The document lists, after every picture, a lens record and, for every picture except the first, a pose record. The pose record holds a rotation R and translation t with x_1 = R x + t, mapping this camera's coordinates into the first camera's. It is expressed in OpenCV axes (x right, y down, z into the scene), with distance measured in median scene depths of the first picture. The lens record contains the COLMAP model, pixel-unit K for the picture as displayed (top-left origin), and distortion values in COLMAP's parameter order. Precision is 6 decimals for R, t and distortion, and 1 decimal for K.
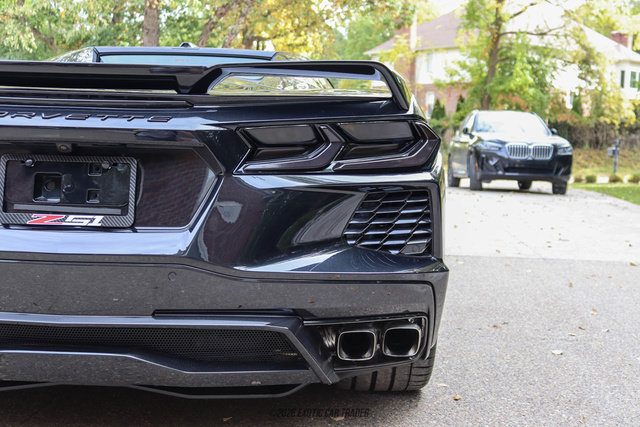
lens RADIAL K [[792.7, 0, 325.9], [0, 792.7, 215.9], [0, 0, 1]] dist [-0.054092, 0.000000]
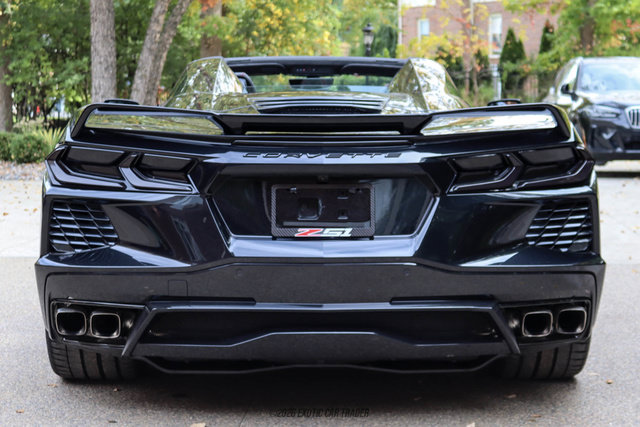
lens RADIAL K [[1348.0, 0, 325.6], [0, 1348.0, 192.0], [0, 0, 1]] dist [-0.010388, 0.000000]
pose [[0.999497, -0.030665, 0.008041, -0.269497], [0.030819, 0.999329, -0.019797, -0.014033], [-0.007429, 0.020035, 0.999772, -1.009885]]
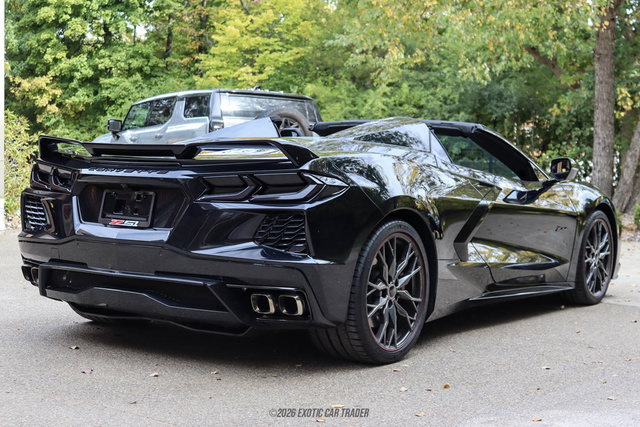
lens RADIAL K [[1119.5, 0, 293.7], [0, 1119.5, 217.3], [0, 0, 1]] dist [-0.007594, 0.000000]
pose [[0.810954, 0.024697, -0.584589, 1.292454], [-0.065413, 0.996672, -0.048635, 0.077979], [0.581442, 0.077681, 0.809871, -0.799674]]
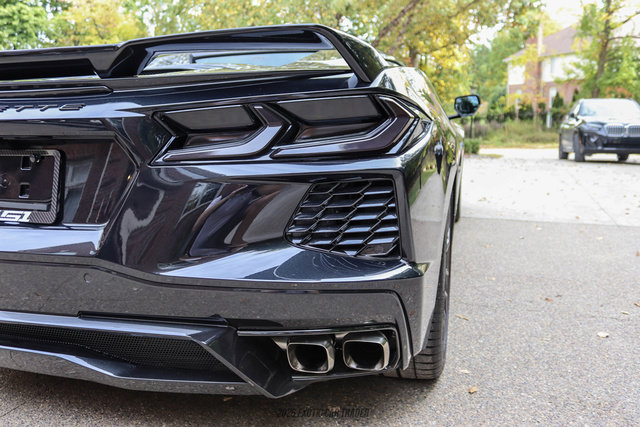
lens RADIAL K [[543.3, 0, 320.2], [0, 543.3, 216.2], [0, 0, 1]] dist [-0.141854, 0.117876]
pose [[0.958879, 0.013904, -0.283474, 0.187510], [0.005398, 0.997725, 0.067195, -0.028043], [0.283764, -0.065962, 0.956623, 0.381732]]
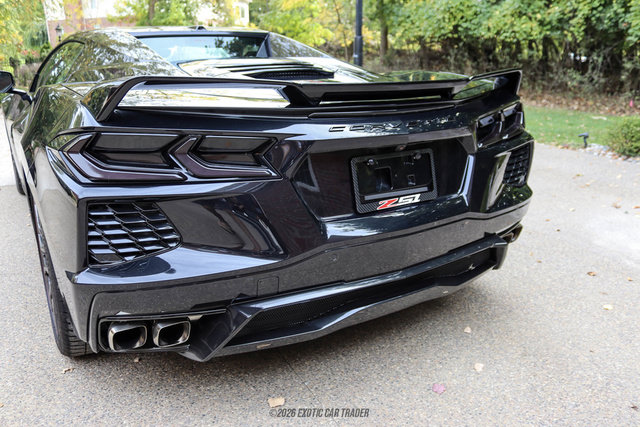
lens RADIAL K [[543.3, 0, 325.6], [0, 543.3, 217.8], [0, 0, 1]] dist [-0.141854, 0.117876]
pose [[0.849140, -0.187079, 0.493926, -0.699944], [0.083038, 0.970825, 0.224952, -0.144573], [-0.521599, -0.150001, 0.839901, 0.230379]]
